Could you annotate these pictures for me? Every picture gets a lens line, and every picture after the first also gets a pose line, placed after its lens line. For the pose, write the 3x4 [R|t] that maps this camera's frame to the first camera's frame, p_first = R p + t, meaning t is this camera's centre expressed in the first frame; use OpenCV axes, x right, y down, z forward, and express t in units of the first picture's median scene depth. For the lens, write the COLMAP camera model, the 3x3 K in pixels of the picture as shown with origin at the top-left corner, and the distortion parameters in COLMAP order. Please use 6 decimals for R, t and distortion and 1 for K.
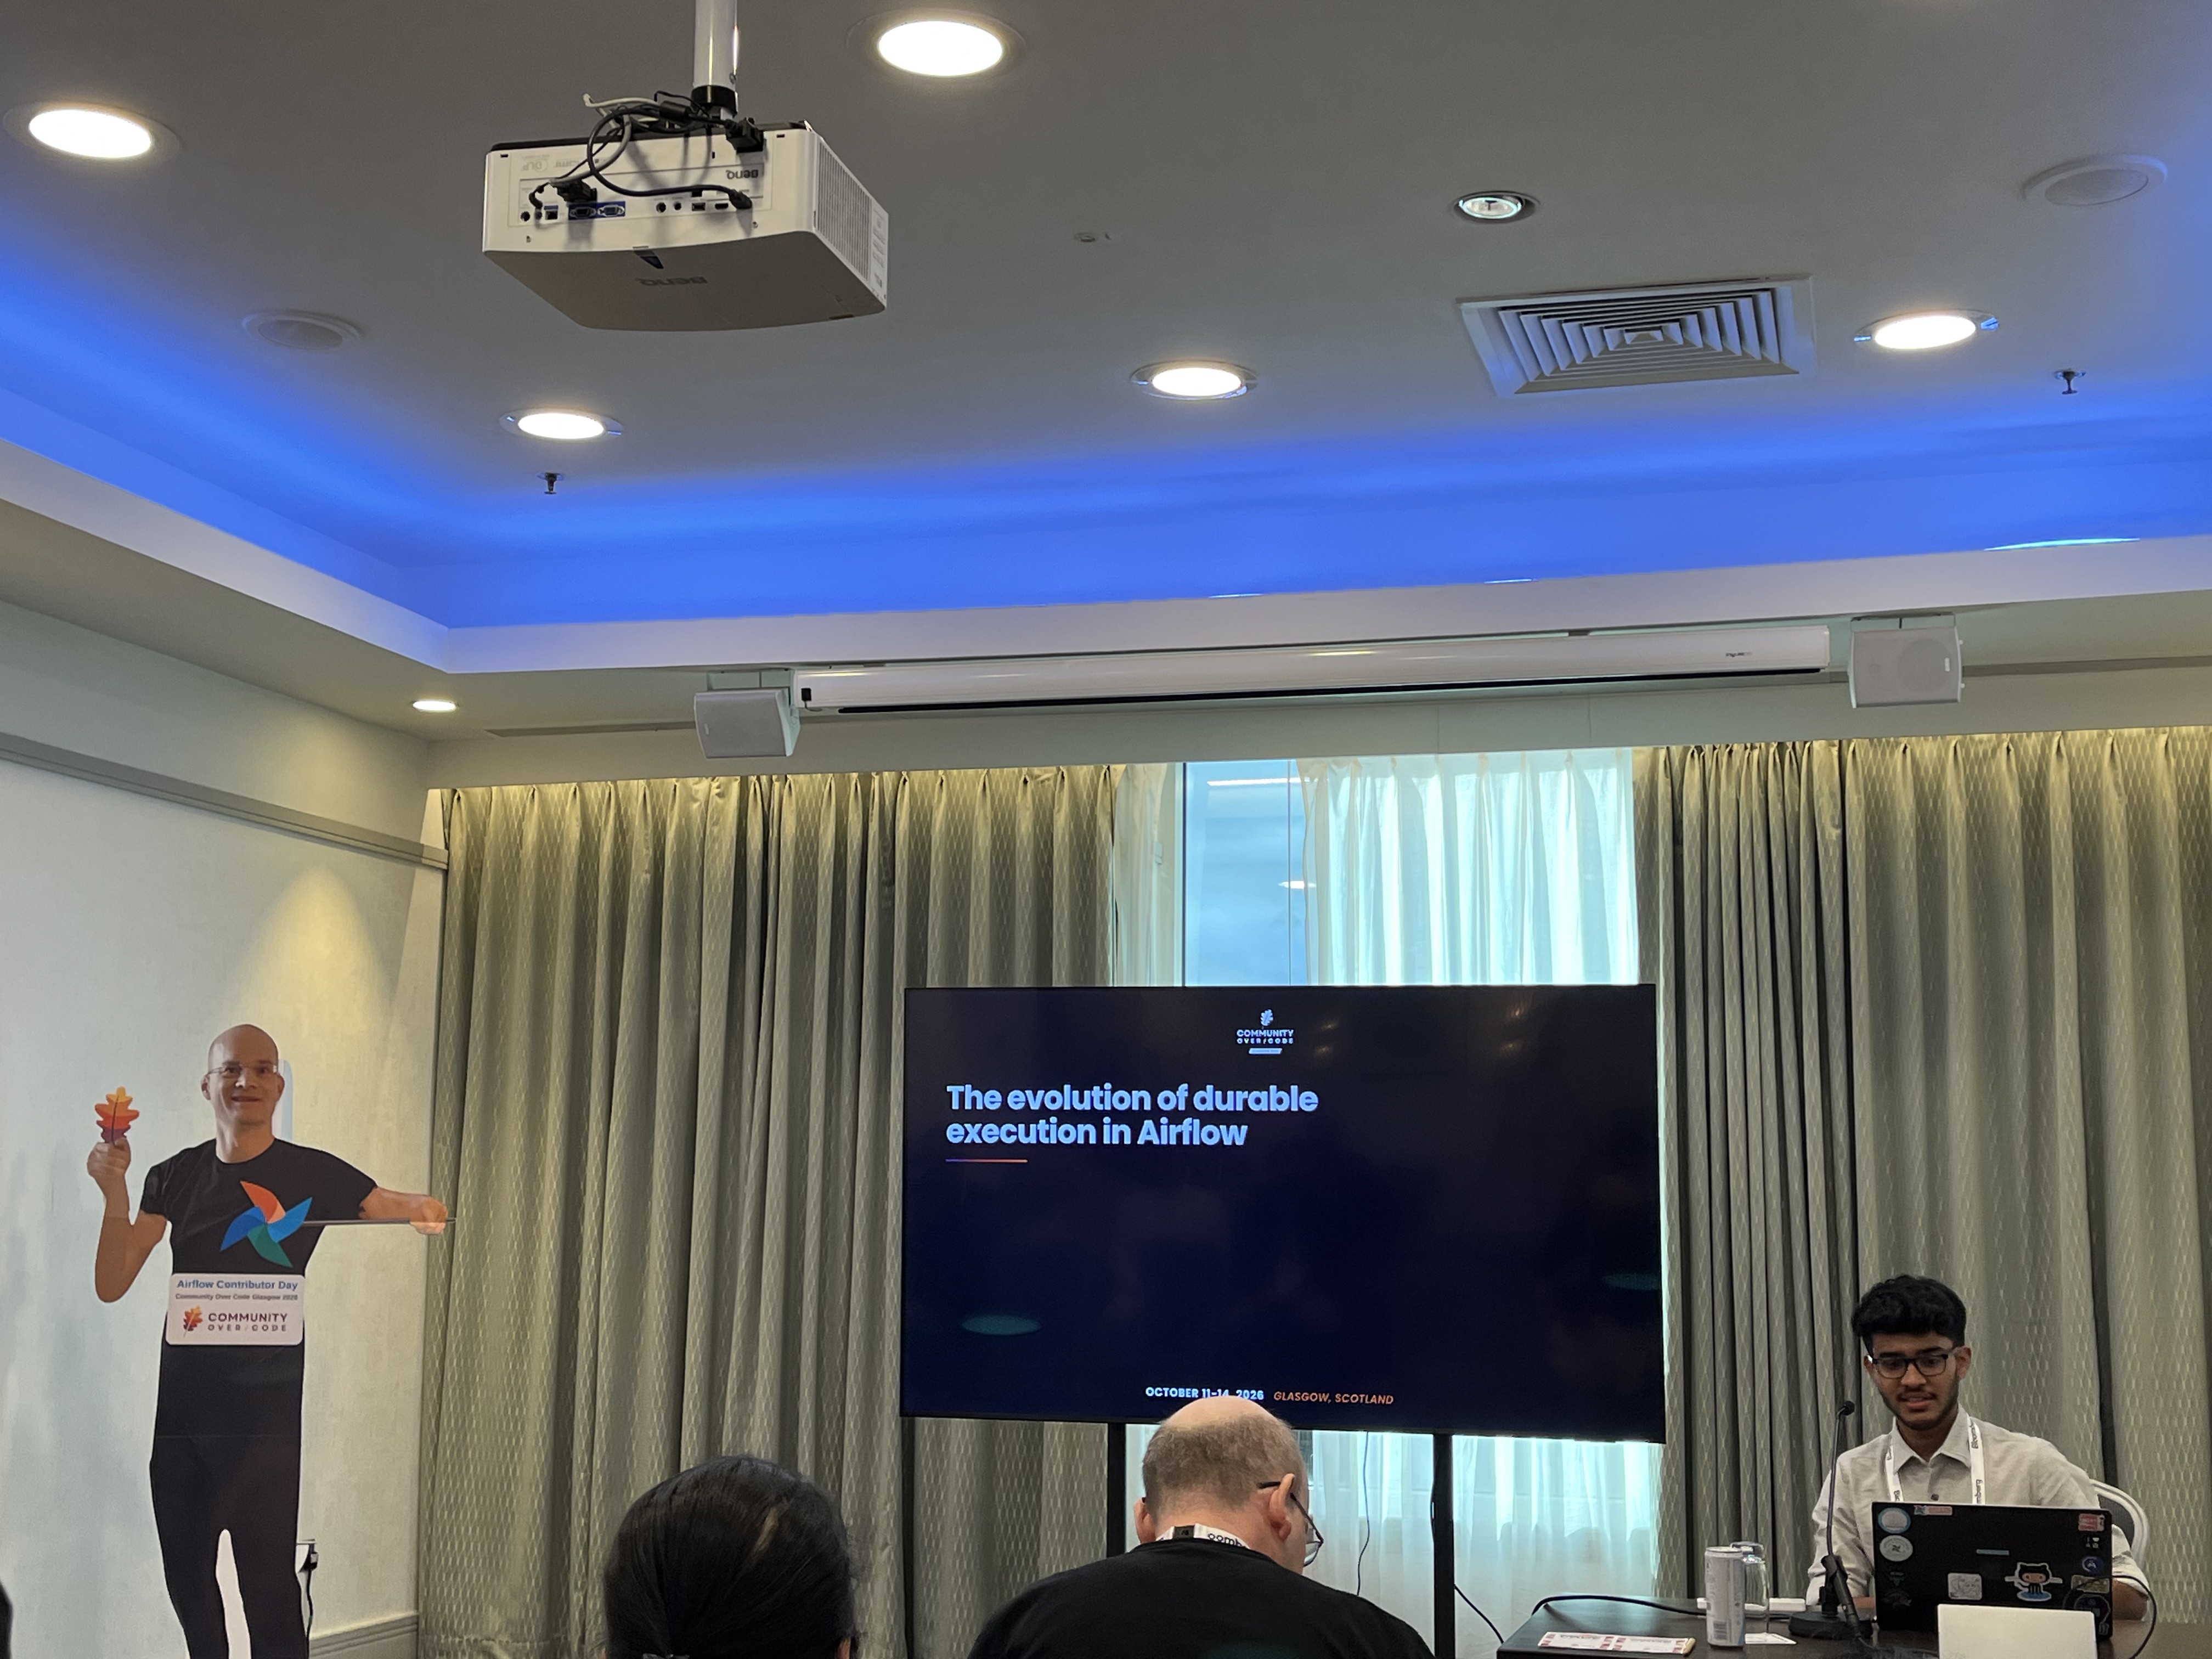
lens RADIAL K [[2732.6, 0, 1111.2], [0, 2732.6, 828.7], [0, 0, 1]] dist [0.031190, 0.000000]
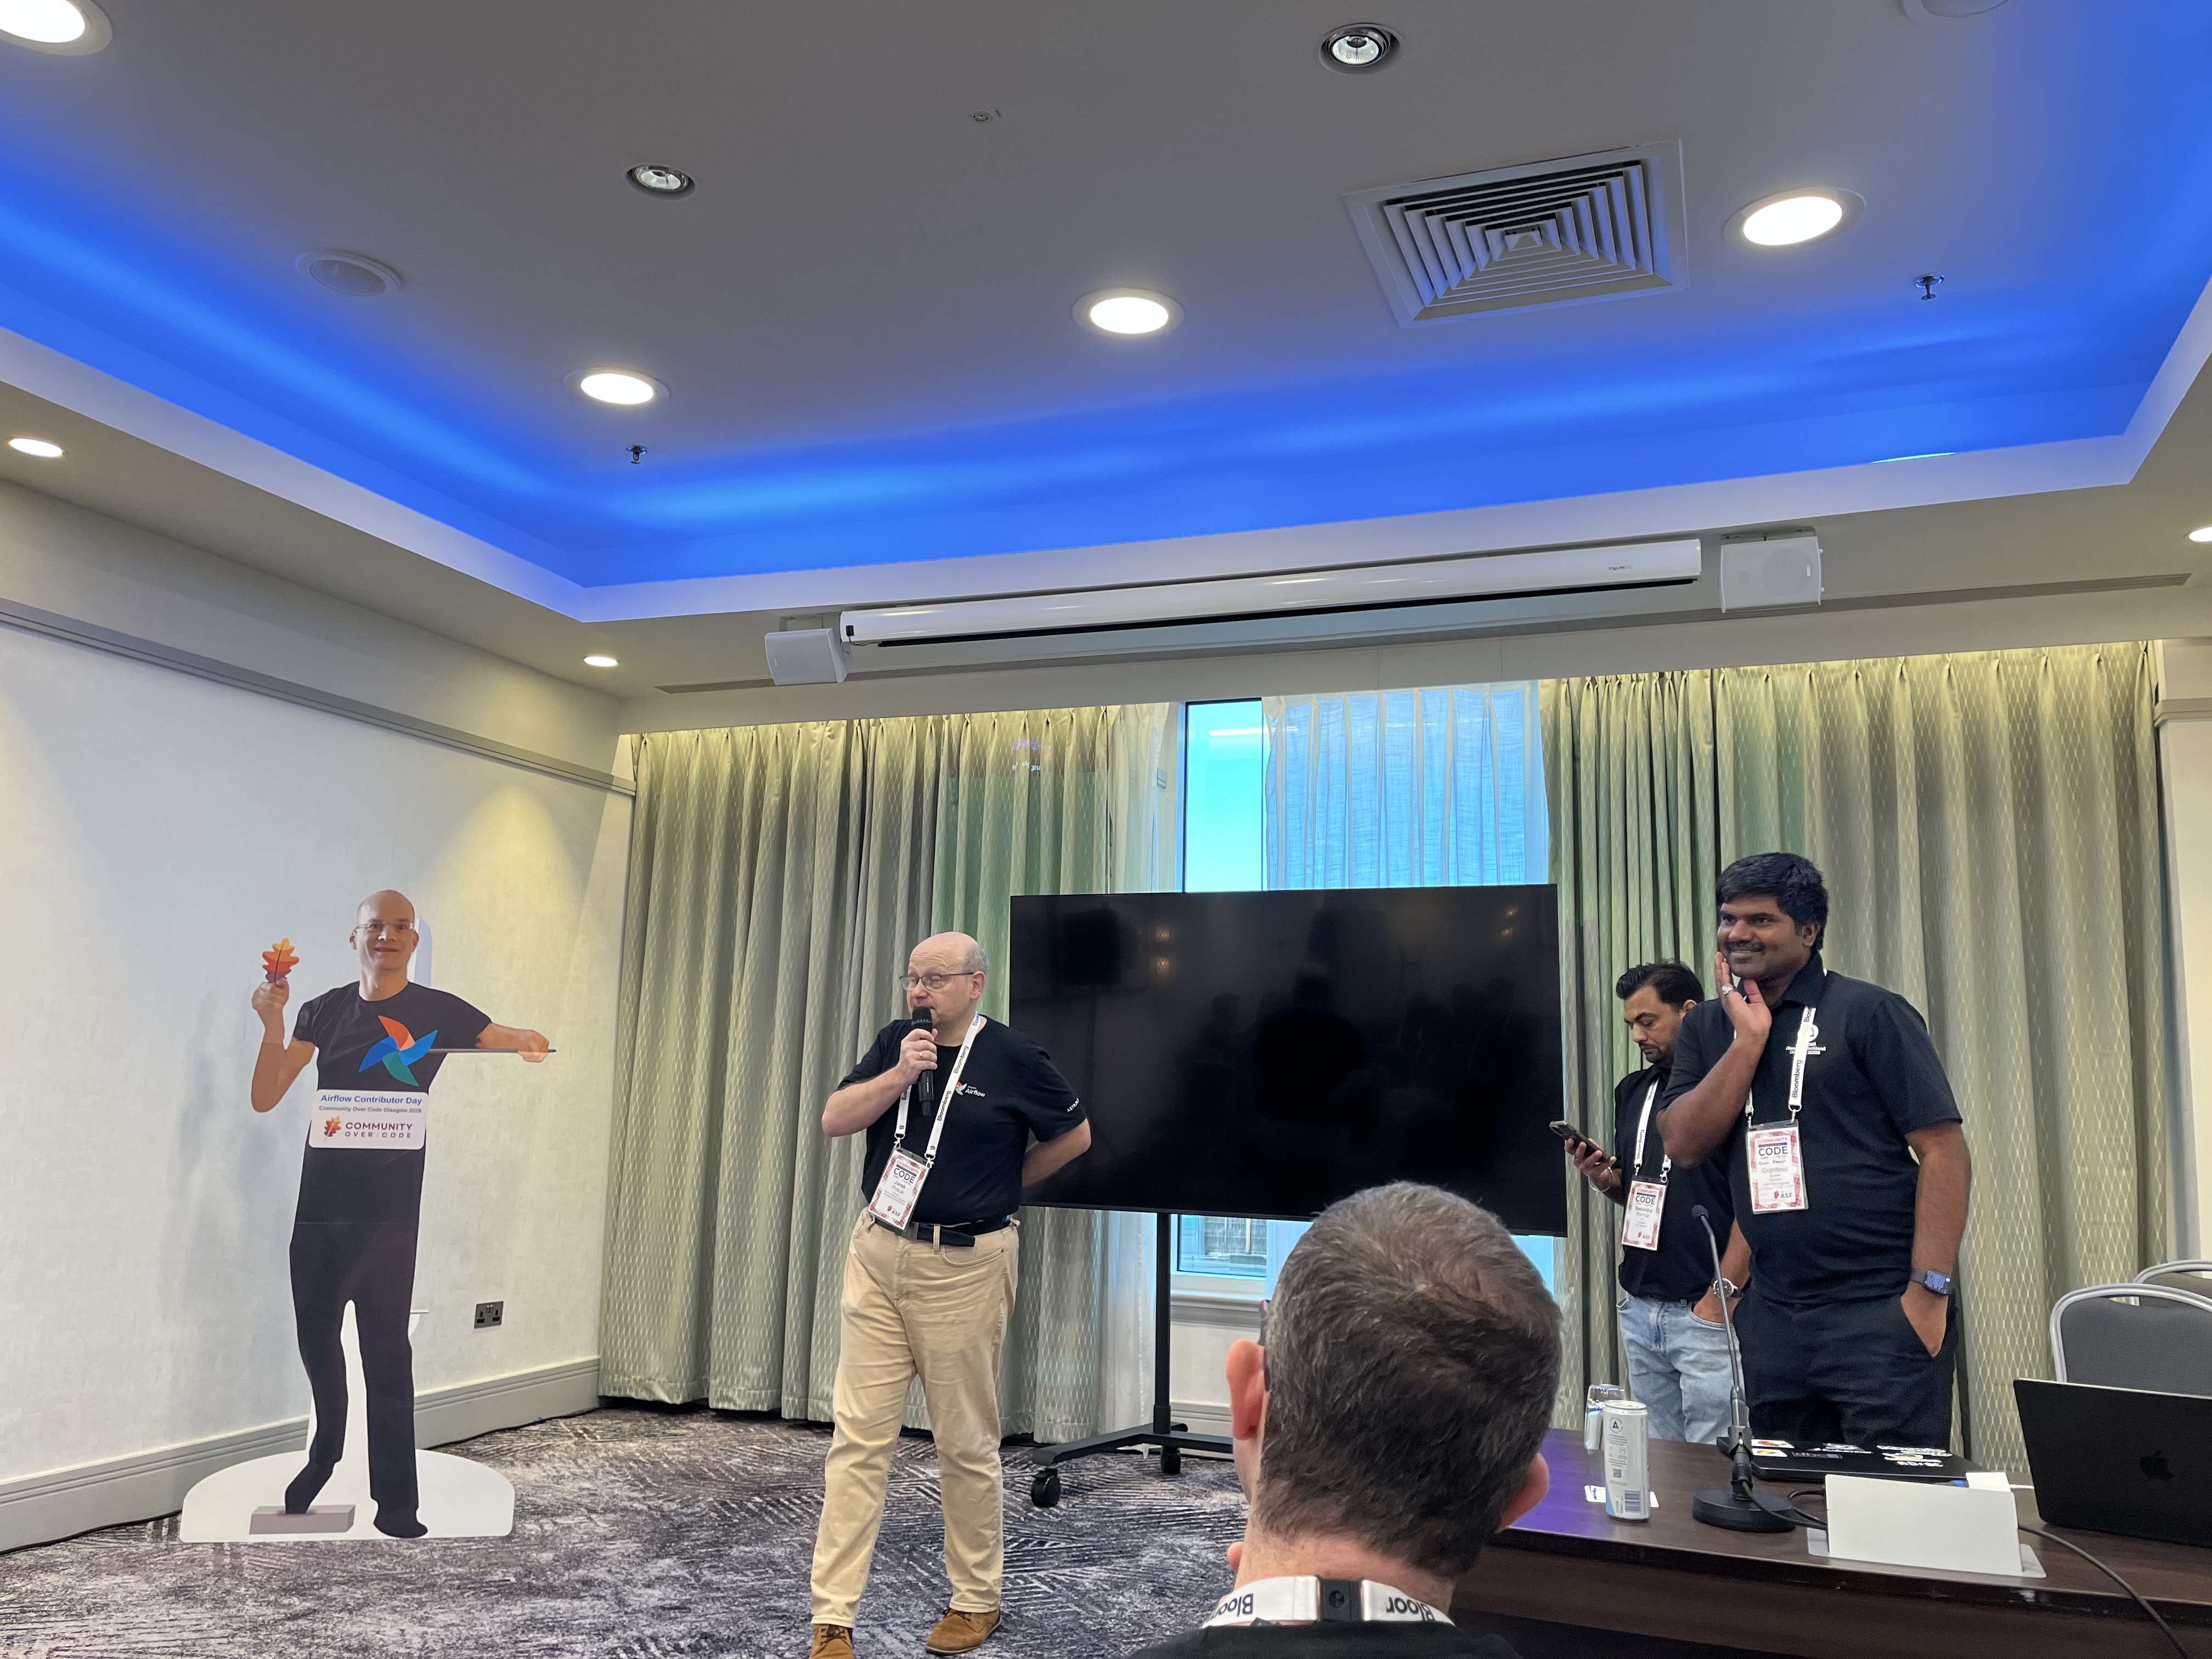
lens RADIAL K [[1659.8, 0, 1099.2], [0, 1659.8, 823.7], [0, 0, 1]] dist [0.011424, 0.018336]
pose [[0.995651, -0.000322, -0.093165, 0.067135], [-0.001147, 0.999876, -0.015715, 0.047611], [0.093159, 0.015754, 0.995527, 0.252061]]
